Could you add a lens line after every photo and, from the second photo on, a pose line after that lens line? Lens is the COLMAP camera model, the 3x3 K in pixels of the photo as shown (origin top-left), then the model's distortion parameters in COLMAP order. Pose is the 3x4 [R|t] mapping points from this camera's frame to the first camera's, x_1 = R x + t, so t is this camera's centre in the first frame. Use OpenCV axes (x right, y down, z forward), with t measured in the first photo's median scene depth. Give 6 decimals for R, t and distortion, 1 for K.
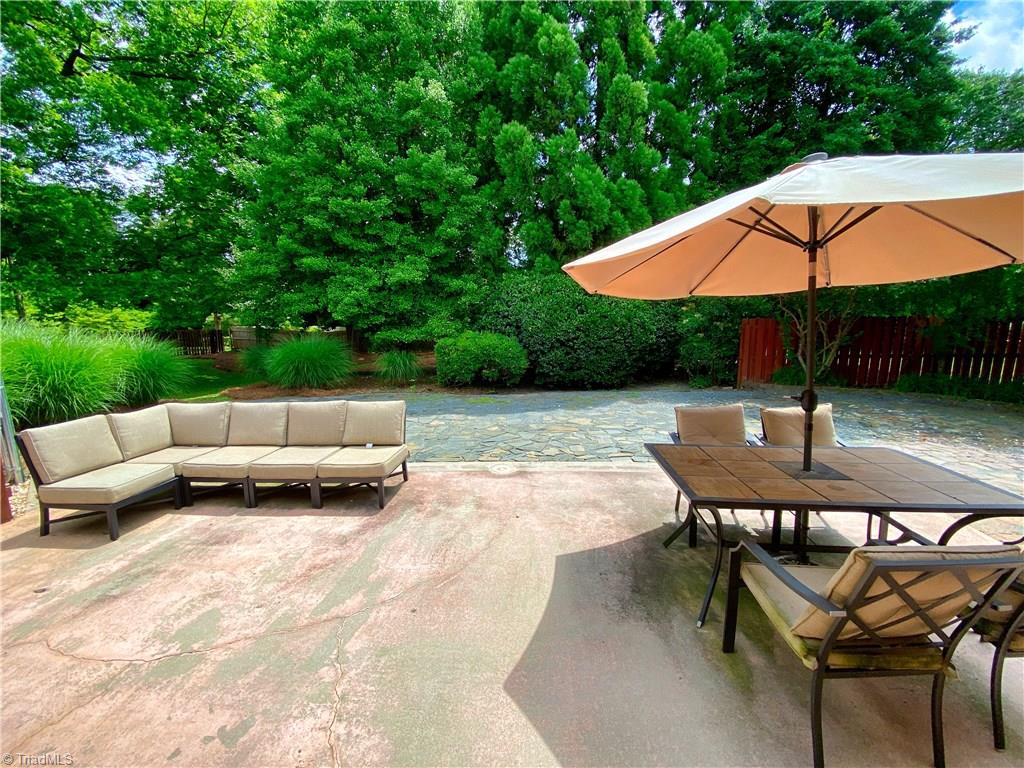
lens RADIAL K [[413.6, 0, 510.7], [0, 413.6, 387.0], [0, 0, 1]] dist [0.032120, -0.026075]
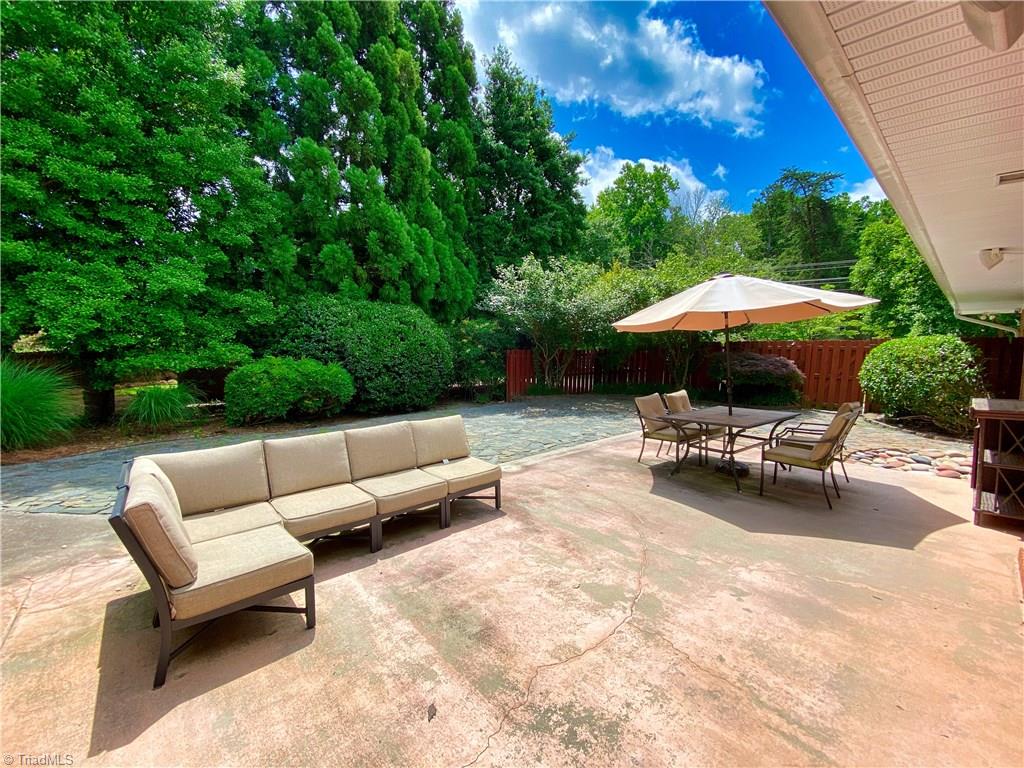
lens RADIAL K [[413.6, 0, 510.7], [0, 413.6, 387.0], [0, 0, 1]] dist [0.032120, -0.026075]
pose [[0.703356, -0.045020, 0.709411, -0.805926], [0.100227, 0.994303, -0.036273, 0.012569], [-0.703736, 0.096615, 0.703861, 0.144694]]
